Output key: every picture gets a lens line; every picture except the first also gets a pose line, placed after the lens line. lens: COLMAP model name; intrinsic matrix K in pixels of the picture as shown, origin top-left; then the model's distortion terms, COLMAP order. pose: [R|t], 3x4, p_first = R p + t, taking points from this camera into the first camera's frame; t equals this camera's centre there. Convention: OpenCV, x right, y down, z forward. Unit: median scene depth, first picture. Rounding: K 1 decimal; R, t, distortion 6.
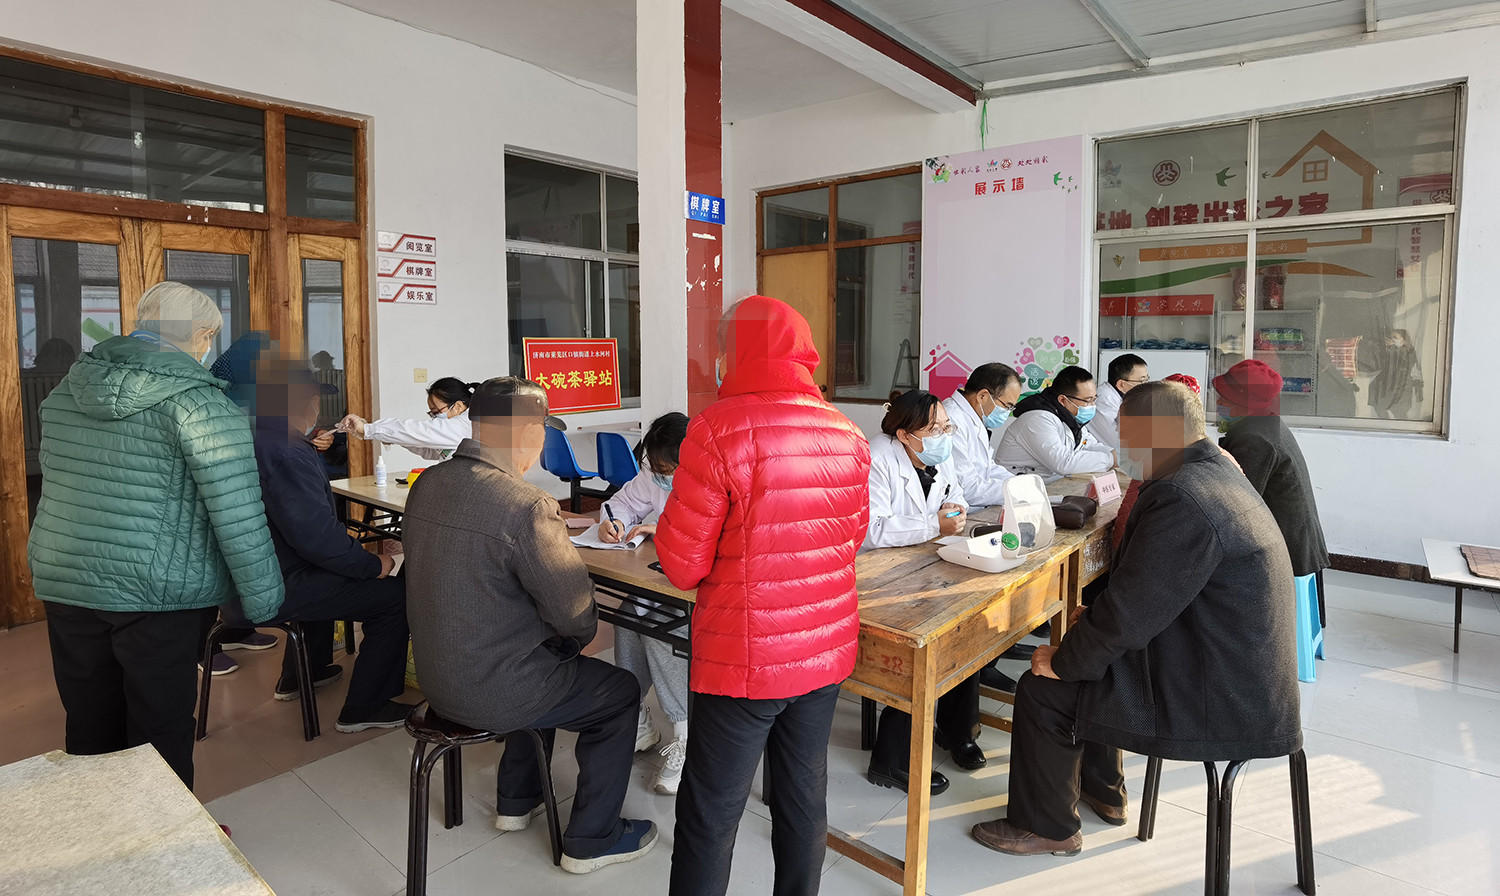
lens RADIAL K [[763.3, 0, 750.0], [0, 763.3, 448.0], [0, 0, 1]] dist [0.000464, -0.000009]
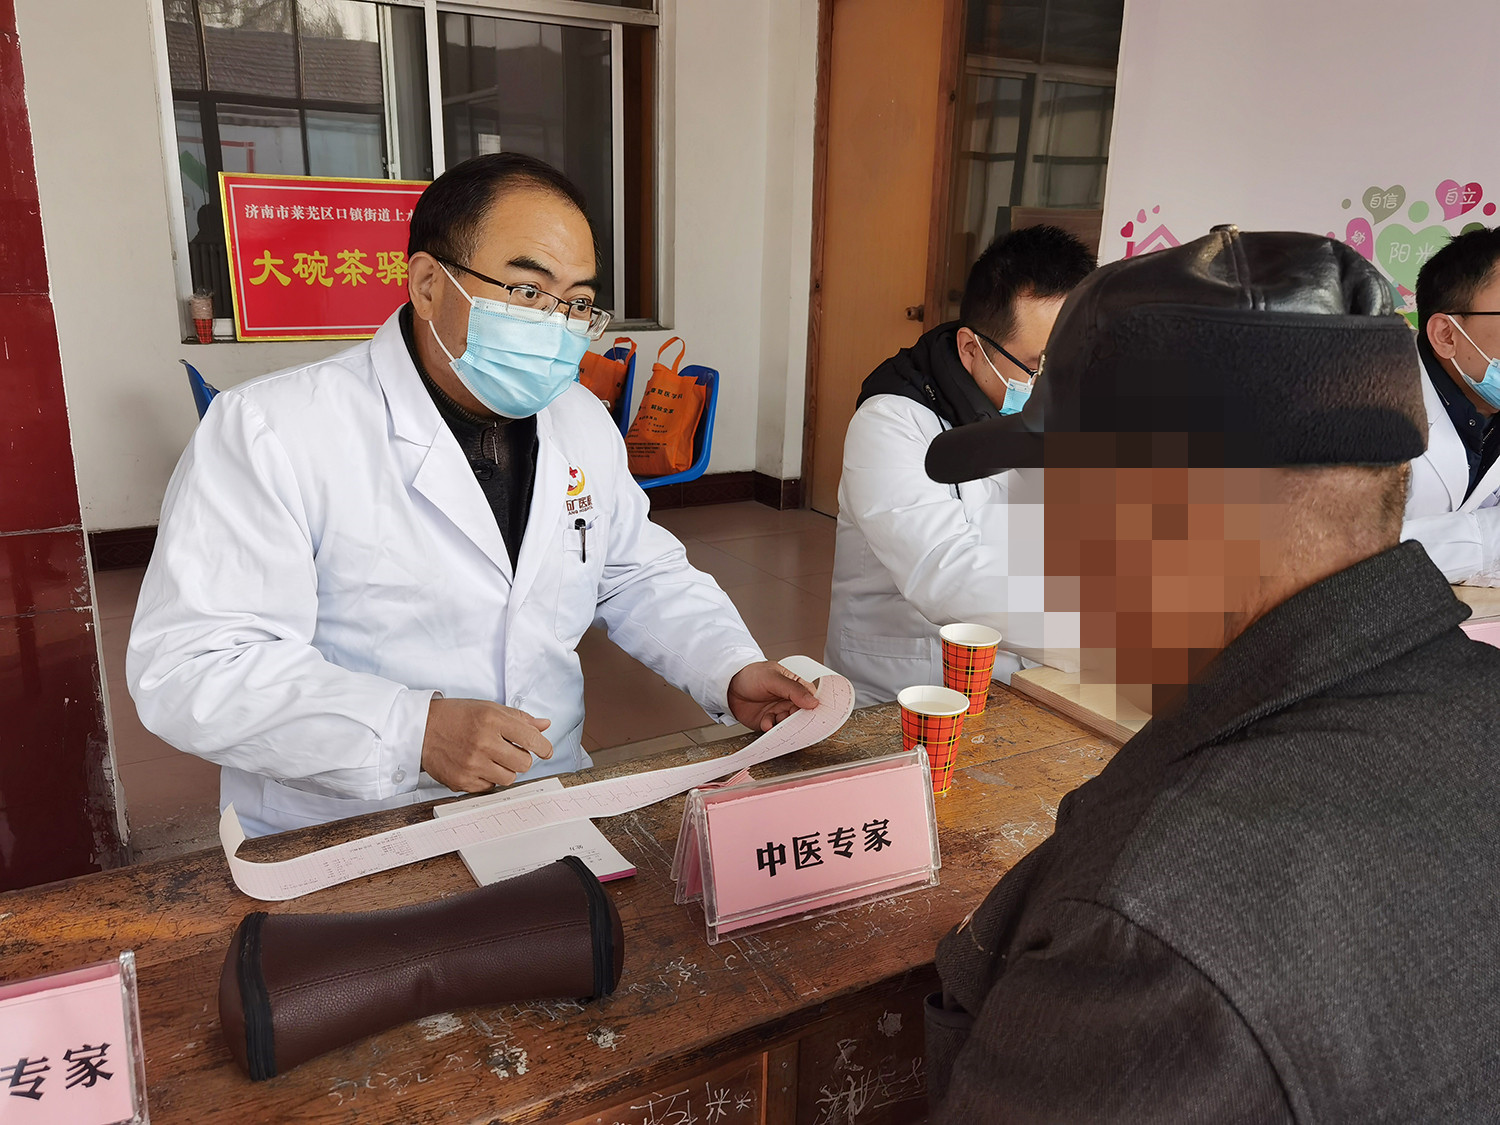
lens RADIAL K [[1204.0, 0, 750.0], [0, 1204.0, 562.5], [0, 0, 1]] dist [-0.014123, 0.002233]
pose [[0.943402, 0.113530, -0.311615, 0.271413], [-0.074566, 0.988137, 0.134261, -0.027604], [0.323161, -0.103426, 0.940675, 0.360895]]
